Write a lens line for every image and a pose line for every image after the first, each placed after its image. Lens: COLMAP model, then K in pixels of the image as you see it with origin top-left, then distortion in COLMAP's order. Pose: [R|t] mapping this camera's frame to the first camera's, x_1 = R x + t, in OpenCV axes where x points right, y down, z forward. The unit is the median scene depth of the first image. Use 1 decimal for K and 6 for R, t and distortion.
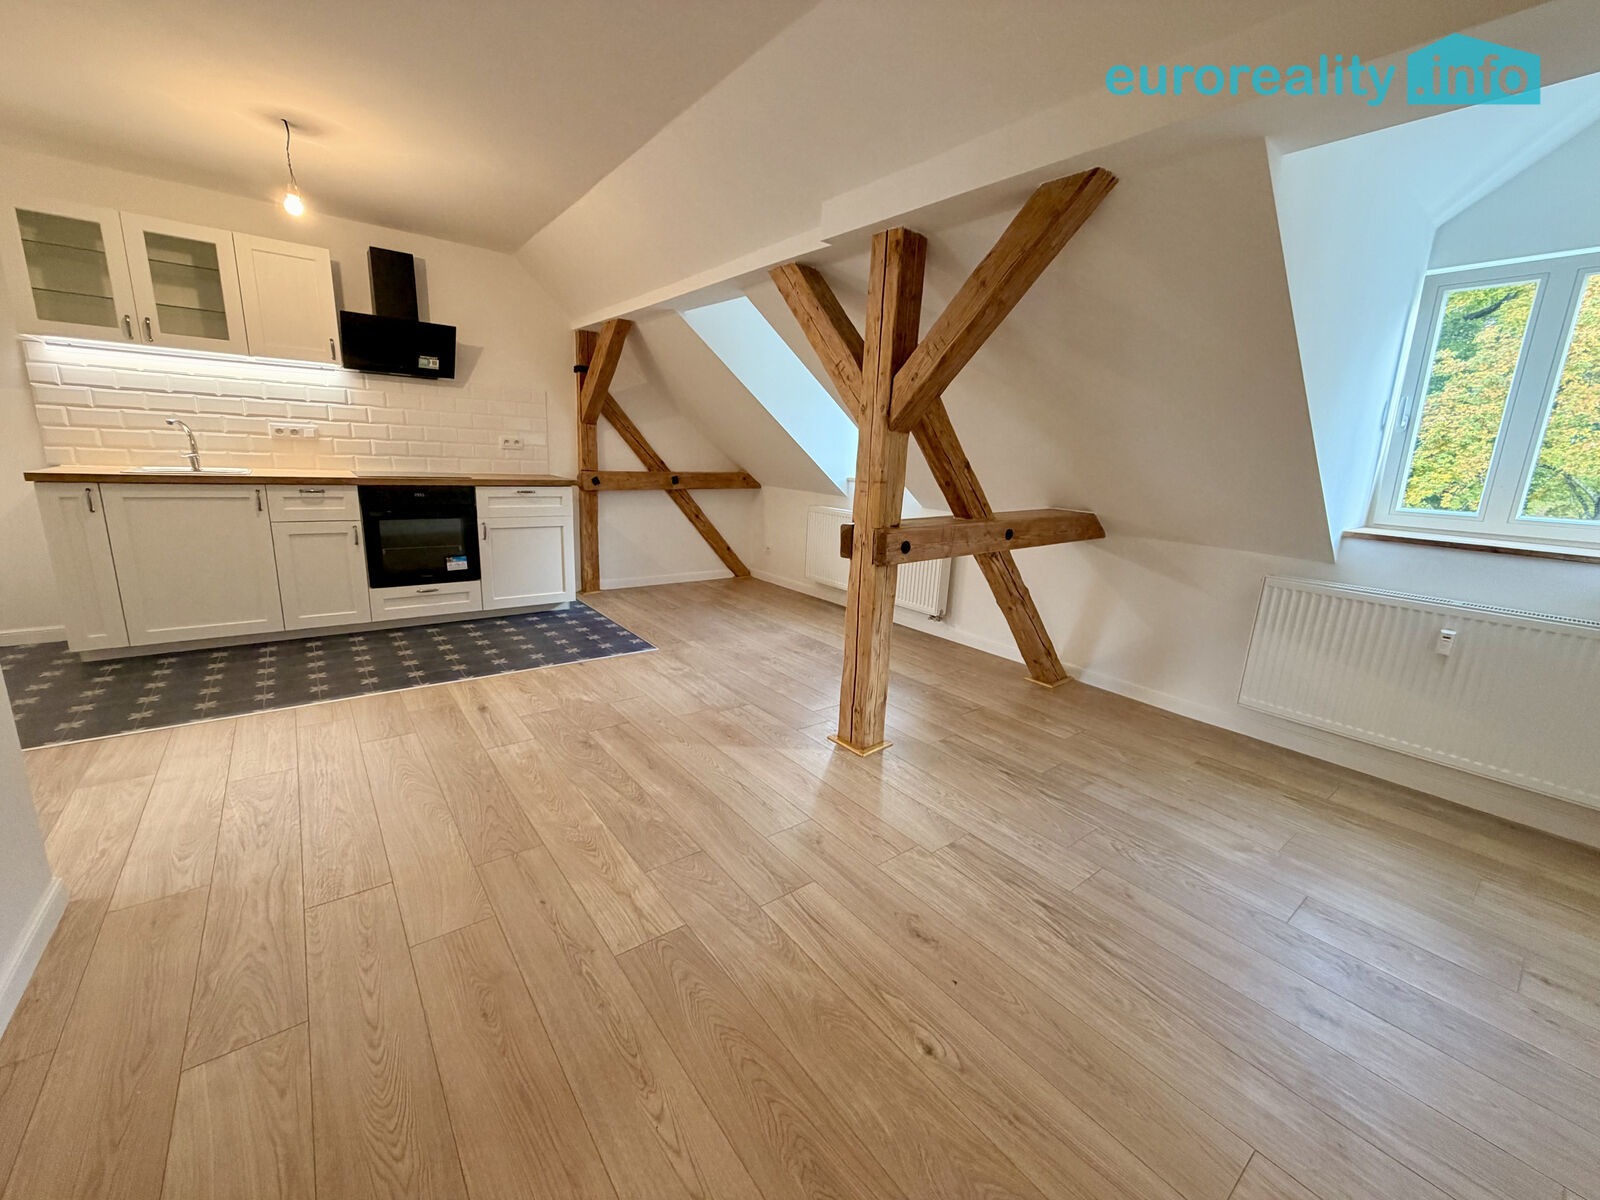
lens RADIAL K [[637.1, 0, 796.3], [0, 637.1, 601.7], [0, 0, 1]] dist [-0.000533, 0.000143]
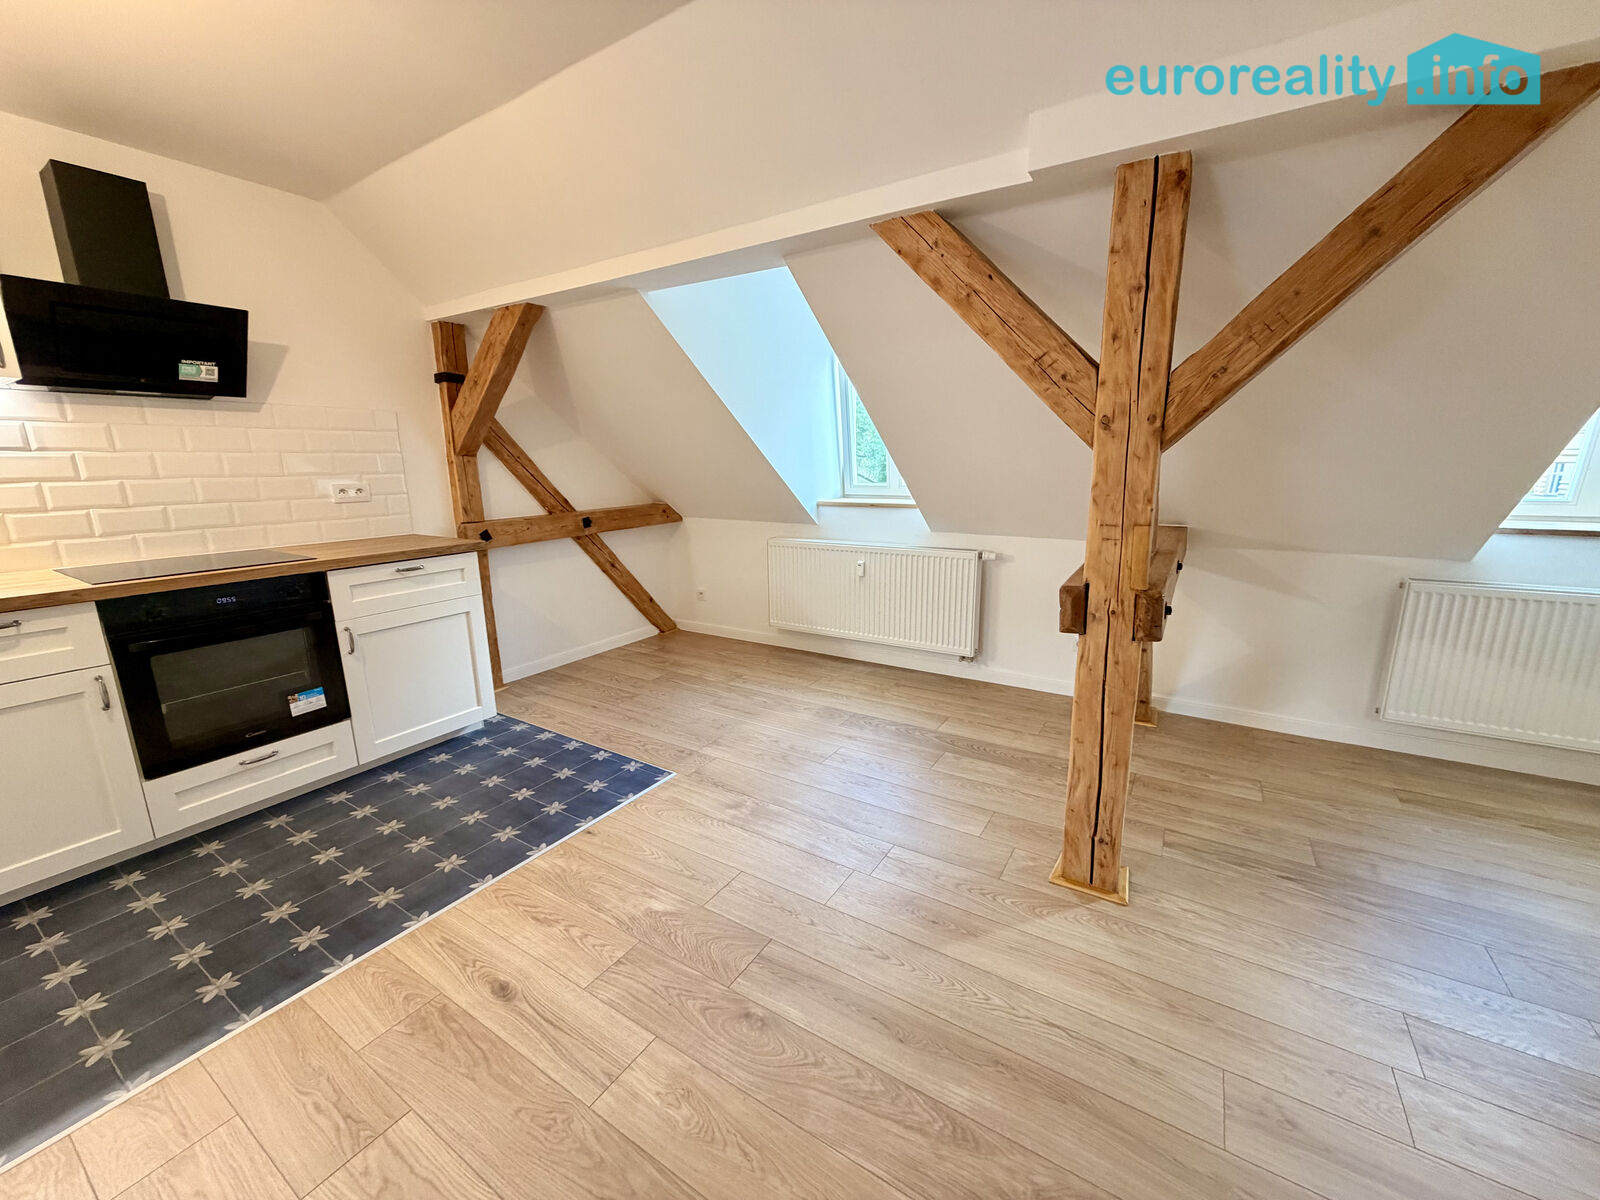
lens RADIAL K [[637.1, 0, 795.9], [0, 637.1, 601.0], [0, 0, 1]] dist [-0.000533, 0.000143]
pose [[0.939543, -0.131845, 0.316030, -0.343224], [0.134594, 0.990813, 0.013217, -0.124568], [-0.314870, 0.030118, 0.948657, 0.346411]]
